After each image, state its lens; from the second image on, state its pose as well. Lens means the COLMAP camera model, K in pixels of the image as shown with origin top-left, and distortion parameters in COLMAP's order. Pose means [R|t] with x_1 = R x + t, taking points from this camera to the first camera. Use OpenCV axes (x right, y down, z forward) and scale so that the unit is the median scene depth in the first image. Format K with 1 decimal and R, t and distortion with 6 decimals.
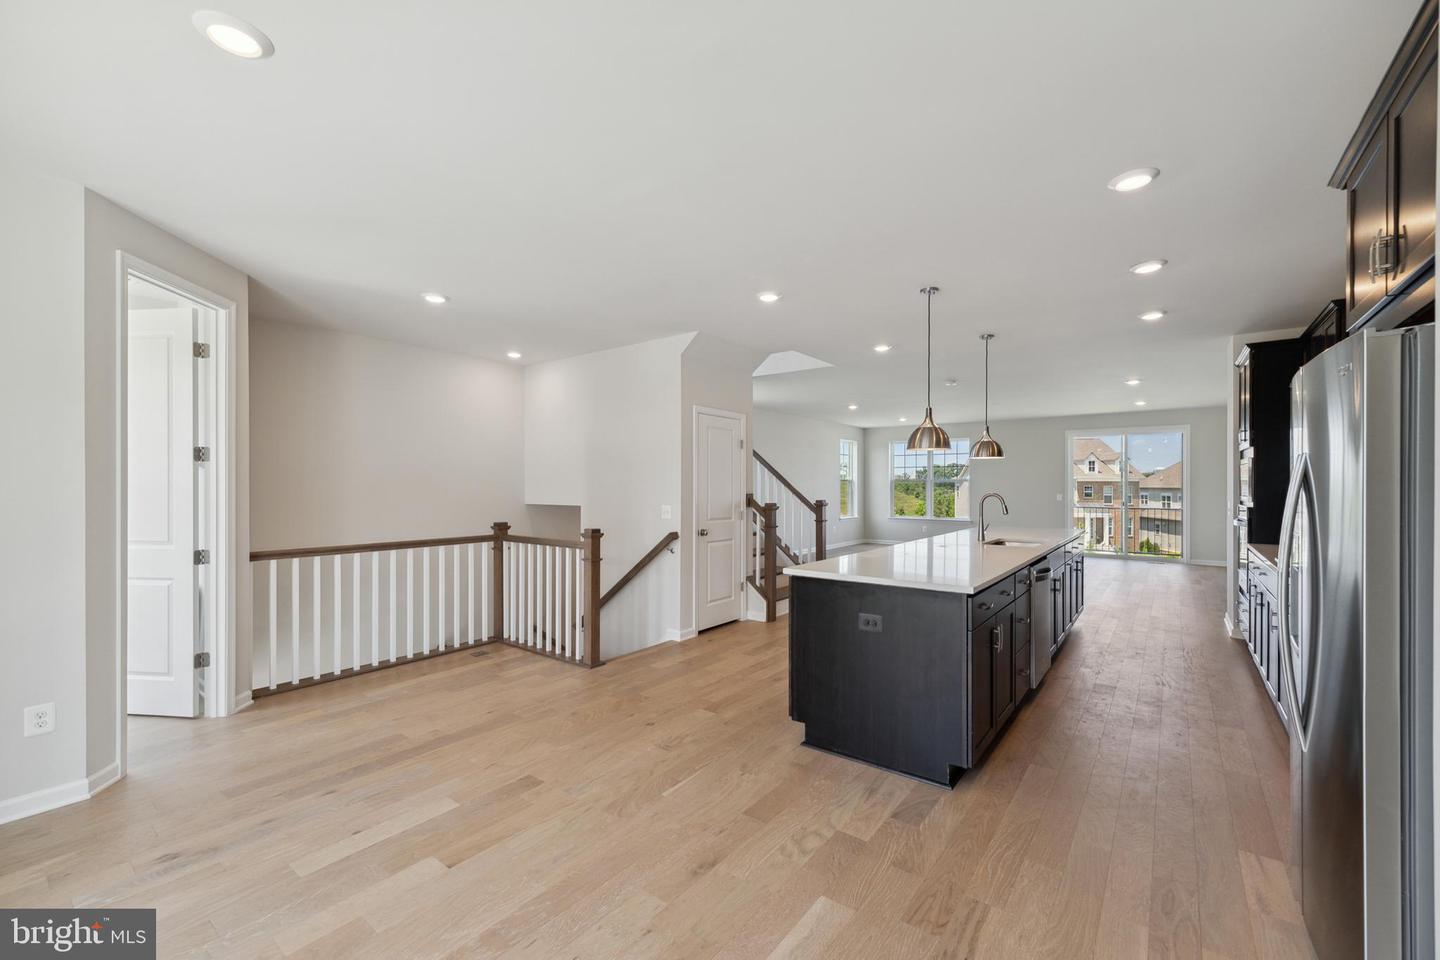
lens RADIAL K [[597.5, 0, 715.4], [0, 597.5, 484.2], [0, 0, 1]] dist [0.000389, -0.000111]
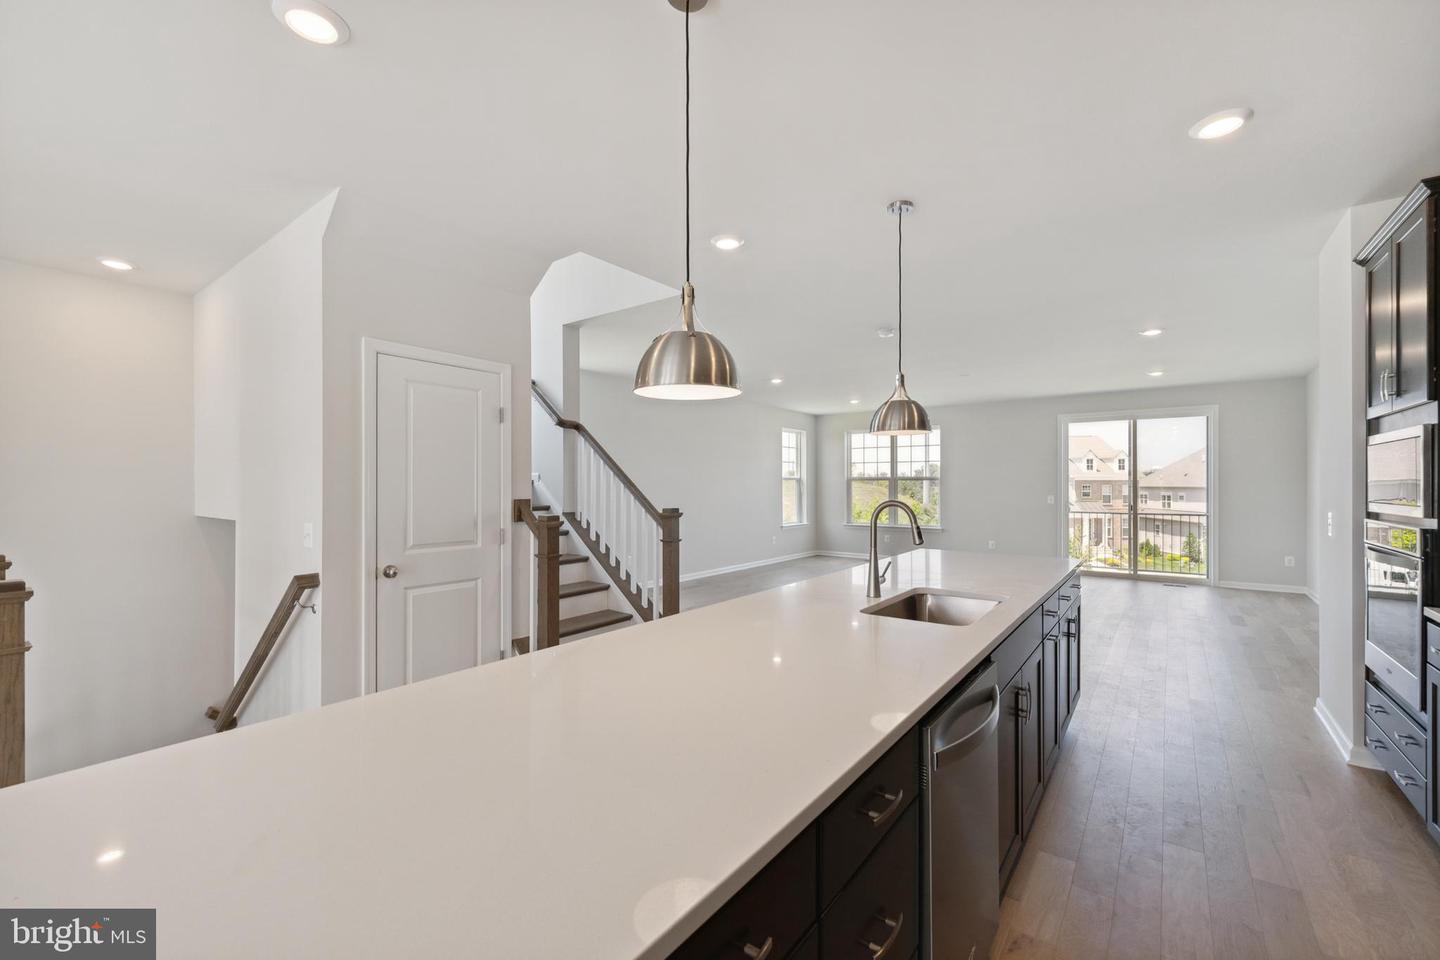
lens RADIAL K [[603.0, 0, 718.6], [0, 603.0, 485.9], [0, 0, 1]] dist [-0.001660, -0.000193]
pose [[0.999947, -0.002013, 0.010097, 0.247623], [0.001982, 0.999993, 0.003043, 0.001183], [-0.010103, -0.003022, 0.999944, 0.400380]]
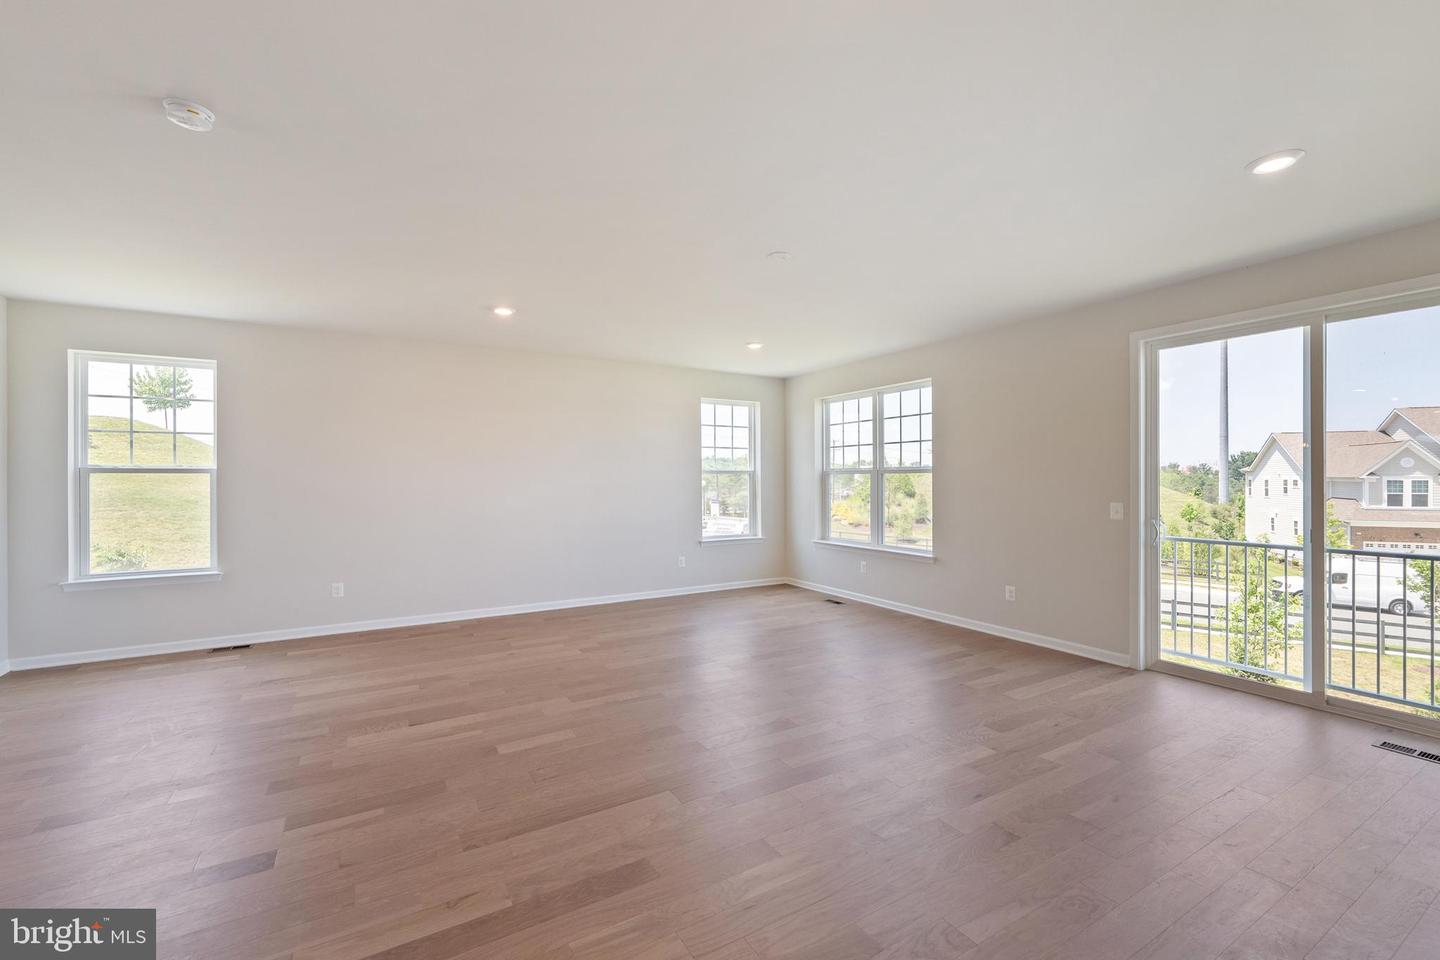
lens RADIAL K [[597.5, 0, 715.4], [0, 597.5, 484.2], [0, 0, 1]] dist [0.000389, -0.000111]
pose [[0.931626, 0.000053, -0.363419, 0.913234], [0.002738, 0.999971, 0.007166, 0.002425], [0.363409, -0.007671, 0.931598, 1.057326]]
